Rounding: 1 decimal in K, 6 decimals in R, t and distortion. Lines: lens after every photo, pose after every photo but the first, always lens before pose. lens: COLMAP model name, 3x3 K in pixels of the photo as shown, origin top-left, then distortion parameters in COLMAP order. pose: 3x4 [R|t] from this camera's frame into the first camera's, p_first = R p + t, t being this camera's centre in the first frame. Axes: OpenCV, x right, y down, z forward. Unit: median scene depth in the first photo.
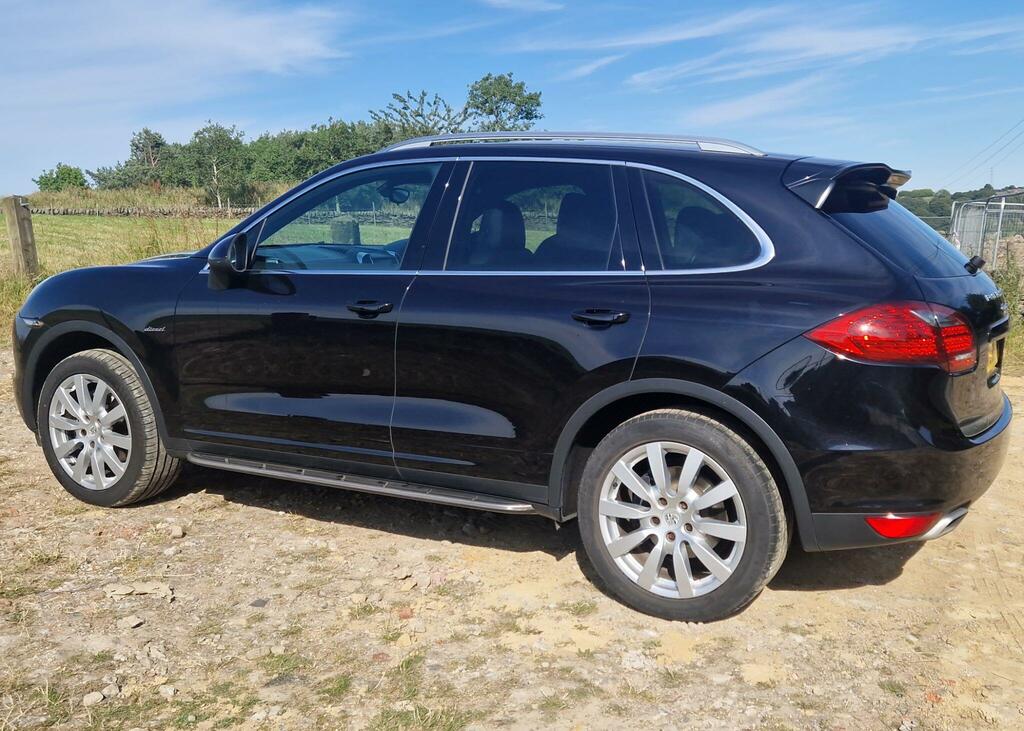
lens RADIAL K [[1046.2, 0, 558.6], [0, 1046.2, 342.6], [0, 0, 1]] dist [0.124484, -0.164490]
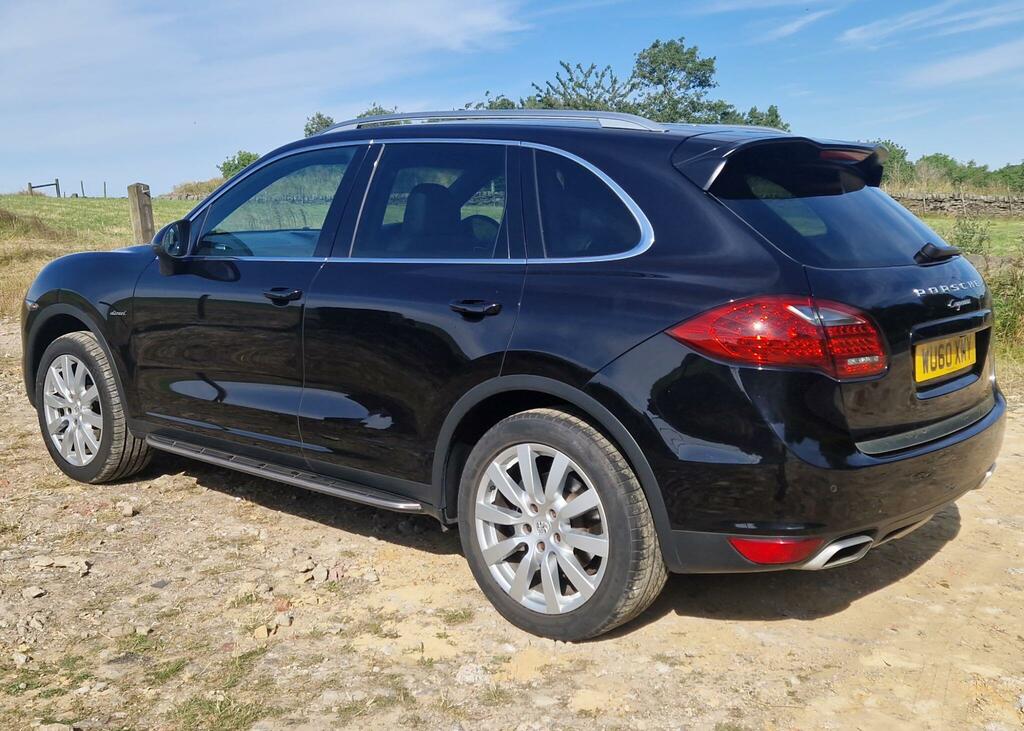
lens RADIAL K [[1142.1, 0, 518.2], [0, 1142.1, 338.7], [0, 0, 1]] dist [0.138070, -0.190526]
pose [[0.964732, 0.022902, -0.262236, 0.332073], [-0.021720, 0.999737, 0.007405, -0.005161], [0.262336, -0.001448, 0.964975, 0.019252]]
